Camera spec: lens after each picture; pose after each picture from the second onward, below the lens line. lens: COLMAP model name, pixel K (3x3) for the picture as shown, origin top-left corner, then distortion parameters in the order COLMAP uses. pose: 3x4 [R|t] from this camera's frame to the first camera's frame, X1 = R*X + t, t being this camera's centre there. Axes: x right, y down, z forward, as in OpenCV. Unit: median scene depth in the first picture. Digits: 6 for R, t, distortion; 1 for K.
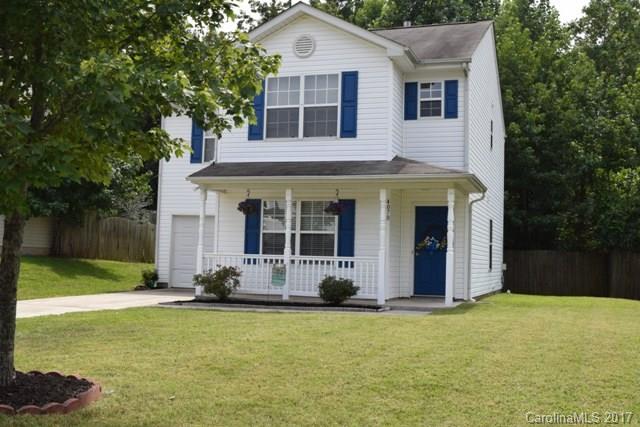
lens RADIAL K [[763.8, 0, 318.1], [0, 763.8, 215.4], [0, 0, 1]] dist [0.004994, 0.000000]
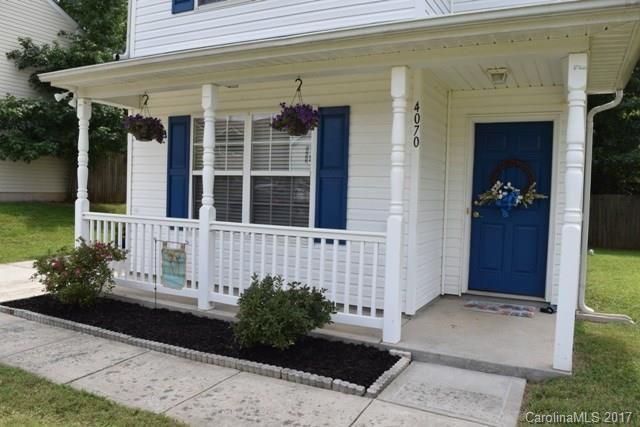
lens RADIAL K [[500.1, 0, 320.3], [0, 500.1, 211.1], [0, 0, 1]] dist [-0.097712, 0.018953]
pose [[0.987810, 0.006965, -0.155508, 0.078778], [0.008013, 0.995399, 0.095480, 0.015267], [0.155457, -0.095563, 0.983209, 0.668060]]
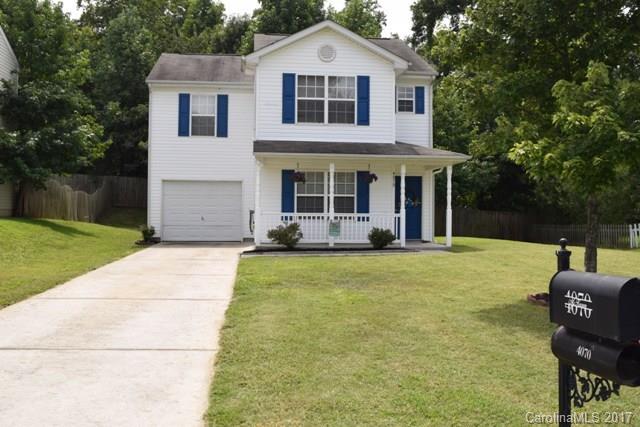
lens RADIAL K [[647.5, 0, 321.3], [0, 647.5, 212.3], [0, 0, 1]] dist [-0.041216, 0.000000]
pose [[0.899215, -0.019767, 0.437061, -0.526161], [-0.007669, 0.998113, 0.060921, -0.017144], [-0.437440, -0.058133, 0.897366, -0.003121]]
